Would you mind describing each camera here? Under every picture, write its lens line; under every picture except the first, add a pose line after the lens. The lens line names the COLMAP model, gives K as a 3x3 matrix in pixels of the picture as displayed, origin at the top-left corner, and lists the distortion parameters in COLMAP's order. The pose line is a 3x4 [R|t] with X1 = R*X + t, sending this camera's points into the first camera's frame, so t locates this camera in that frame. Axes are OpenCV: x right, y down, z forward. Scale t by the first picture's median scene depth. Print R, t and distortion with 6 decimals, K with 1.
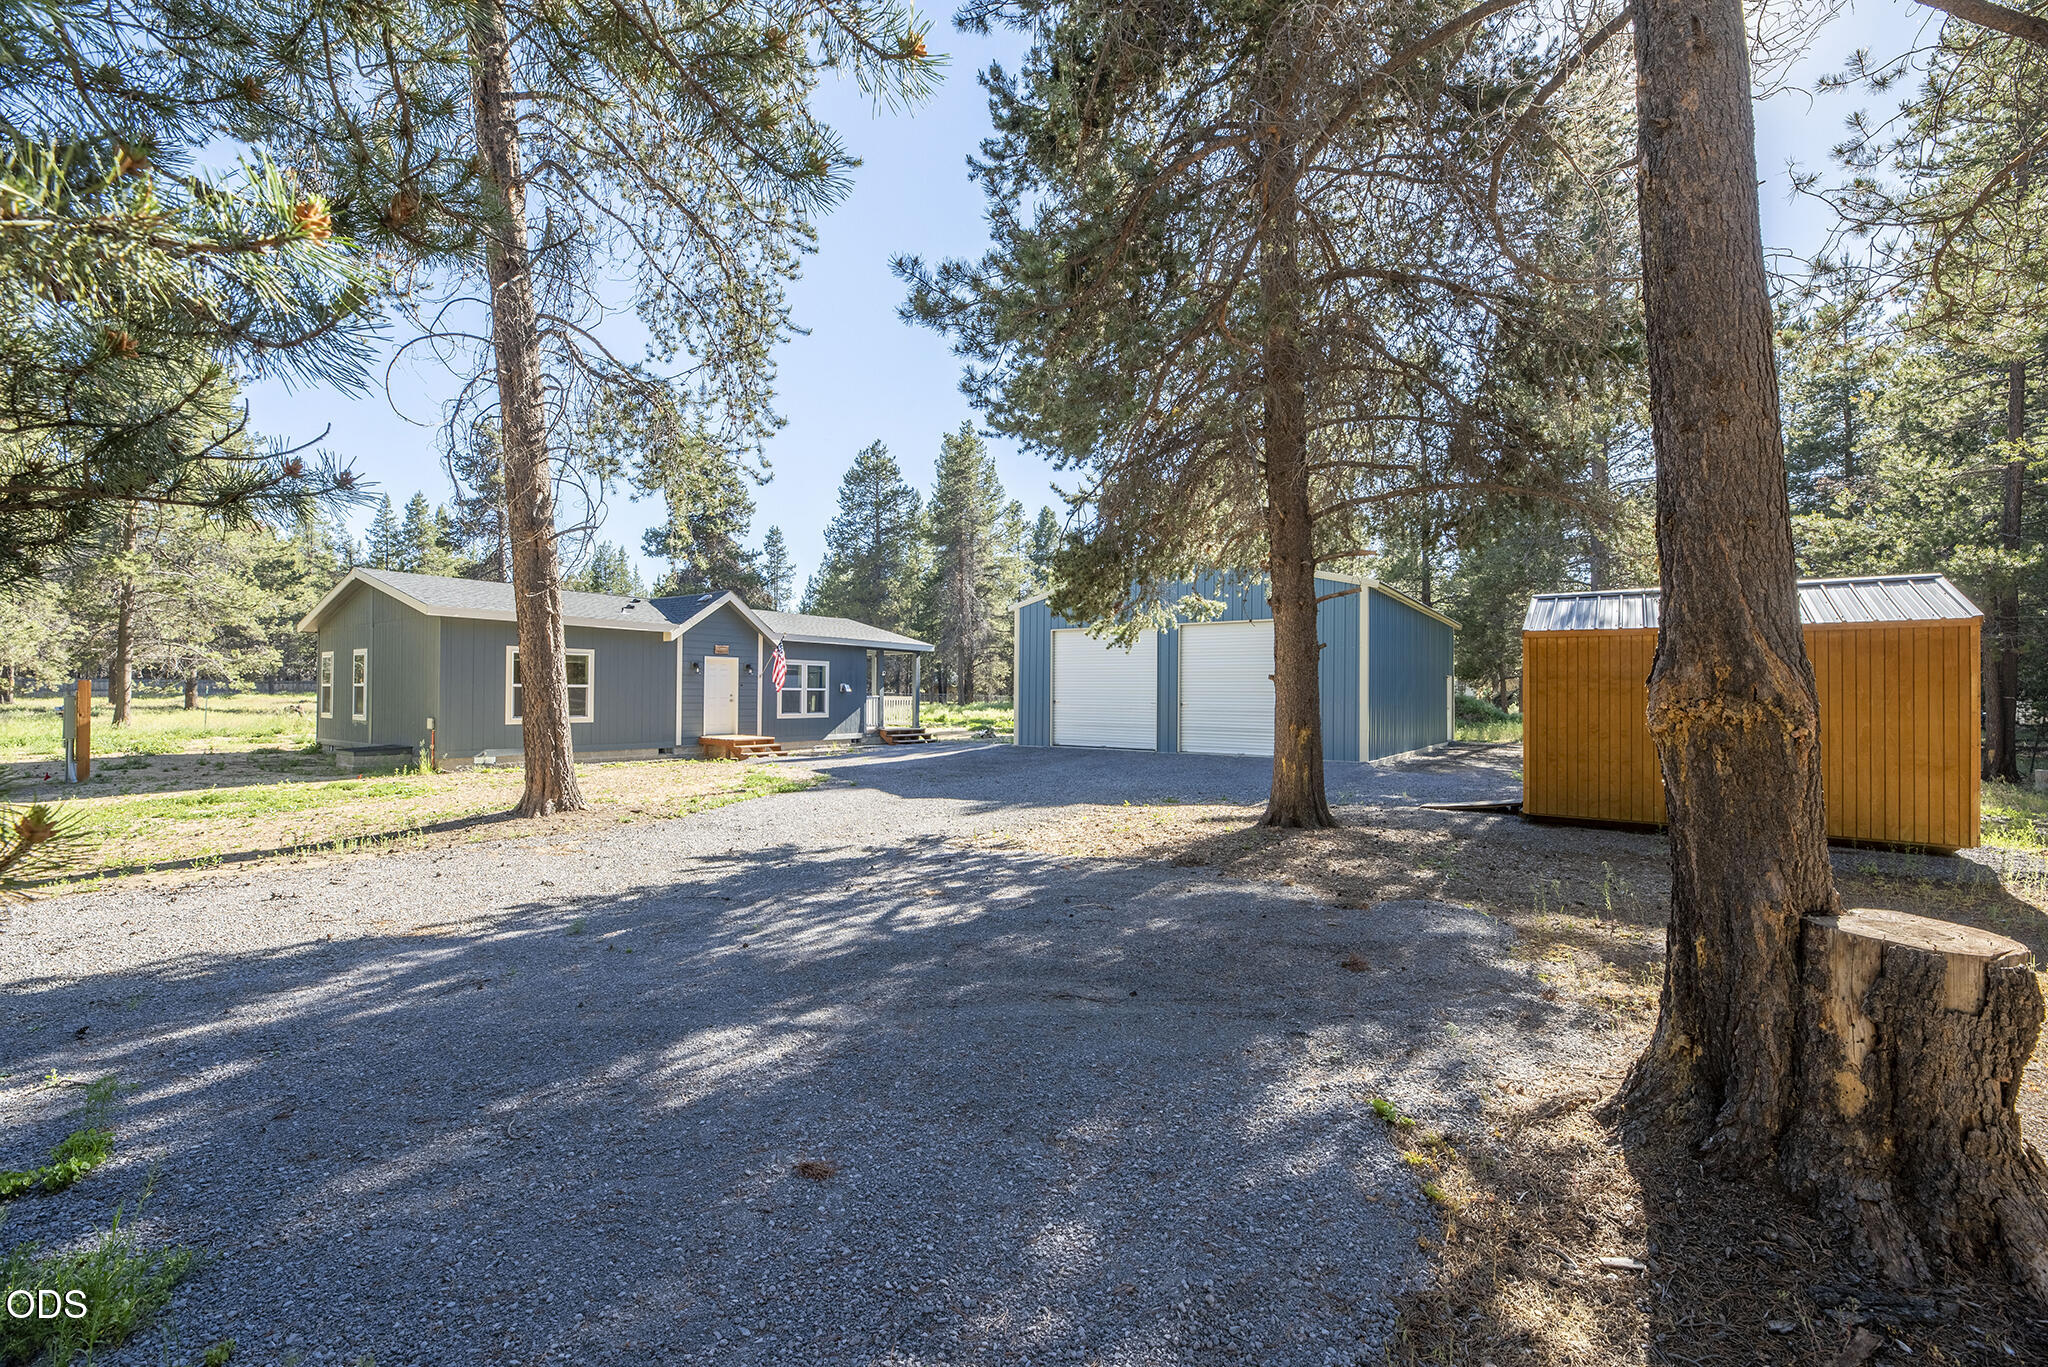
lens RADIAL K [[822.7, 0, 1024.3], [0, 822.7, 692.7], [0, 0, 1]] dist [-0.001301, -0.001255]
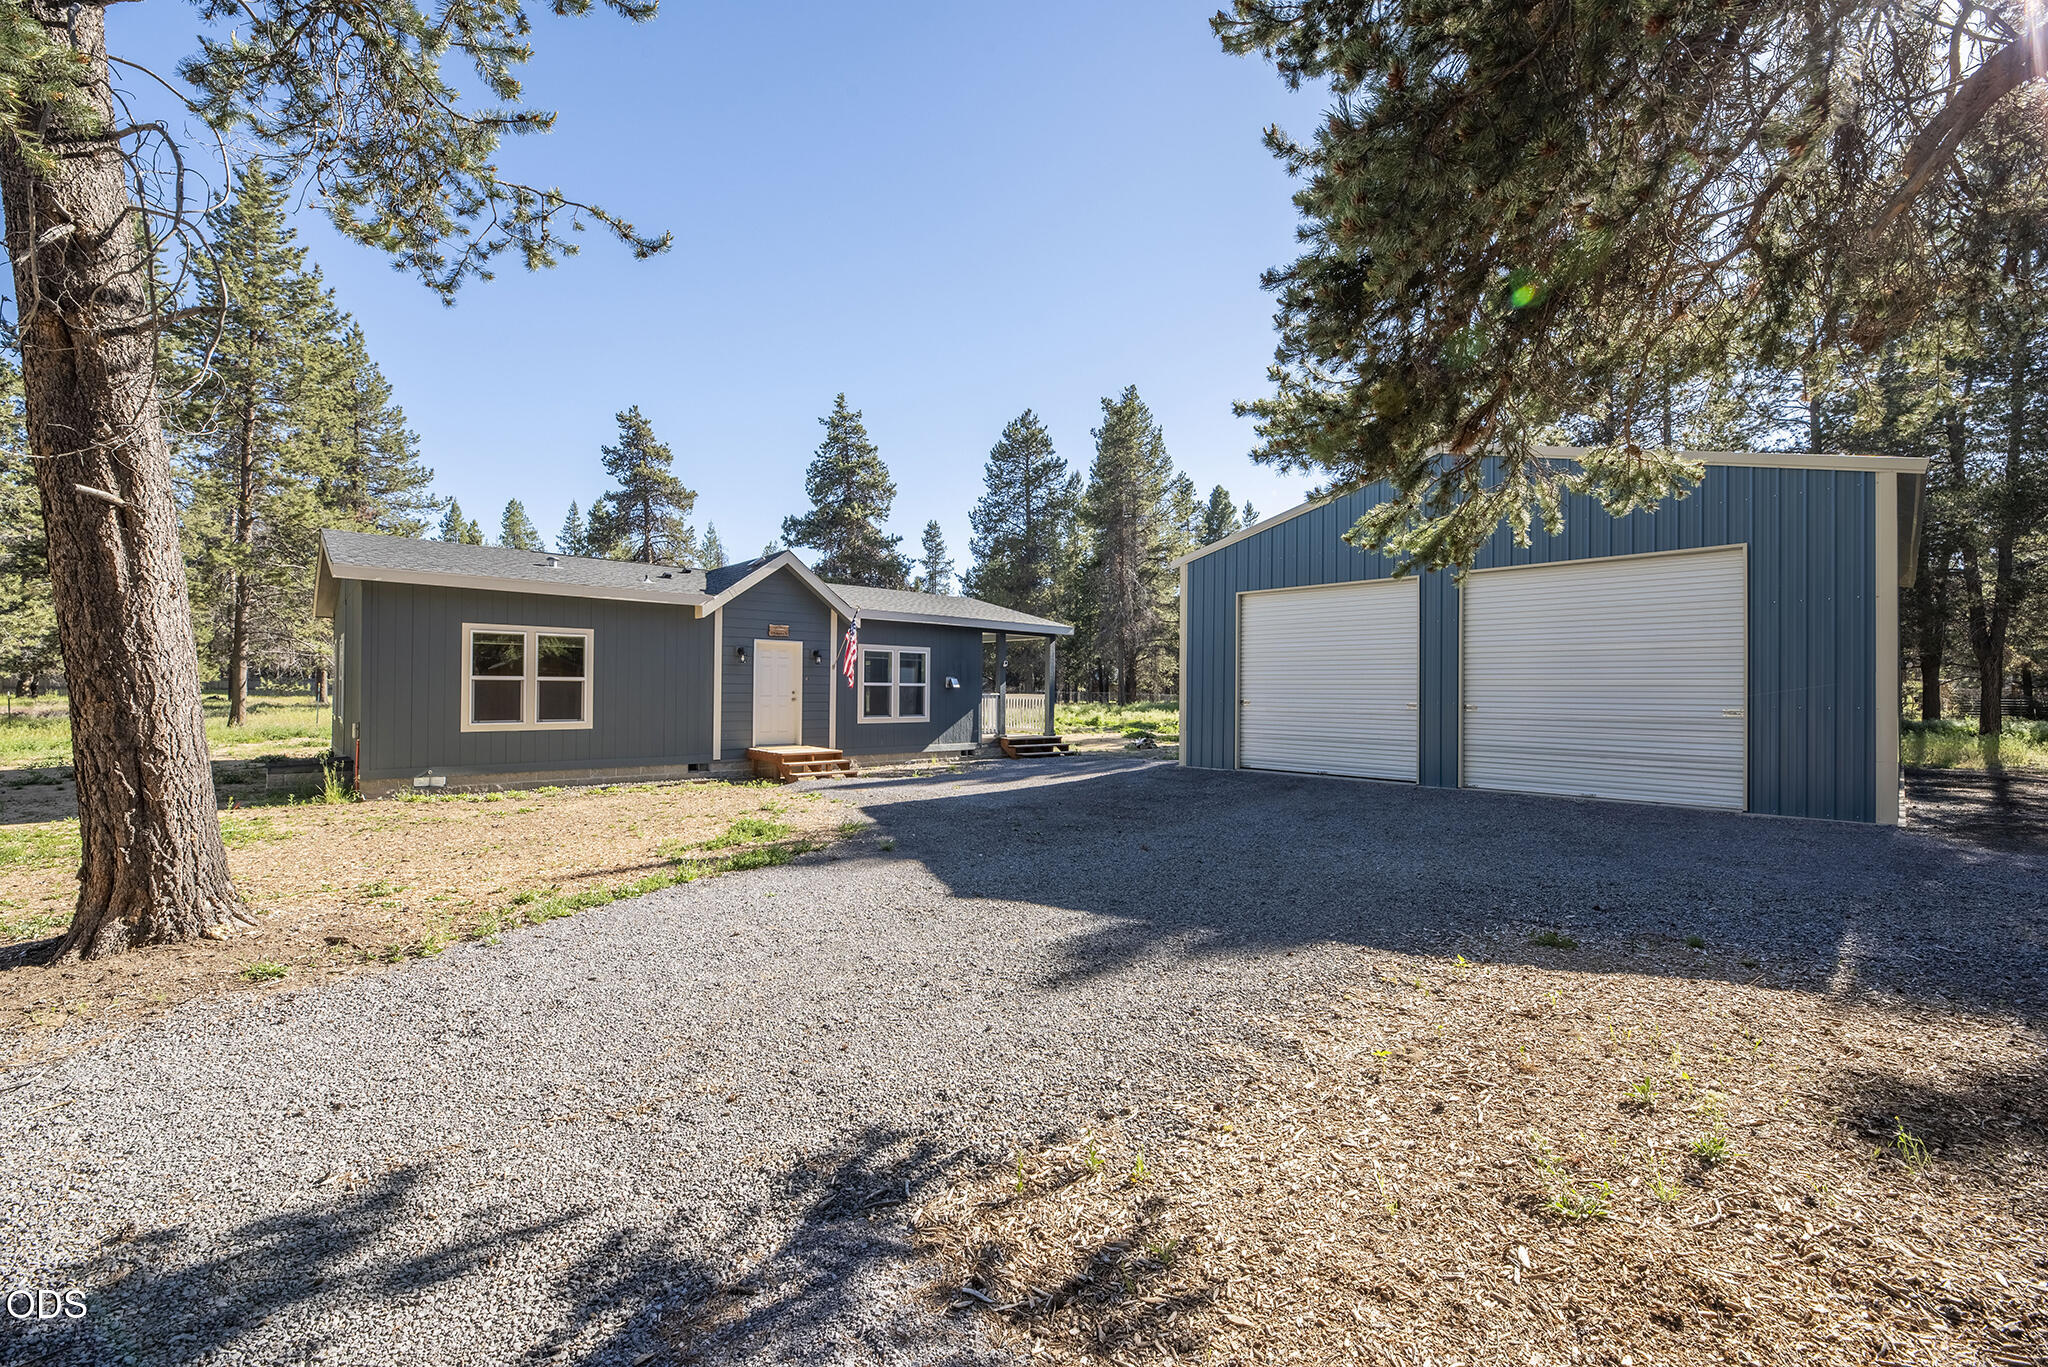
lens RADIAL K [[822.7, 0, 1024.7], [0, 822.7, 701.5], [0, 0, 1]] dist [-0.001301, -0.001255]
pose [[0.979443, 0.002398, -0.201708, -0.000637], [-0.000068, 0.999933, 0.011557, 0.001939], [0.201723, -0.011306, 0.979377, 0.219559]]
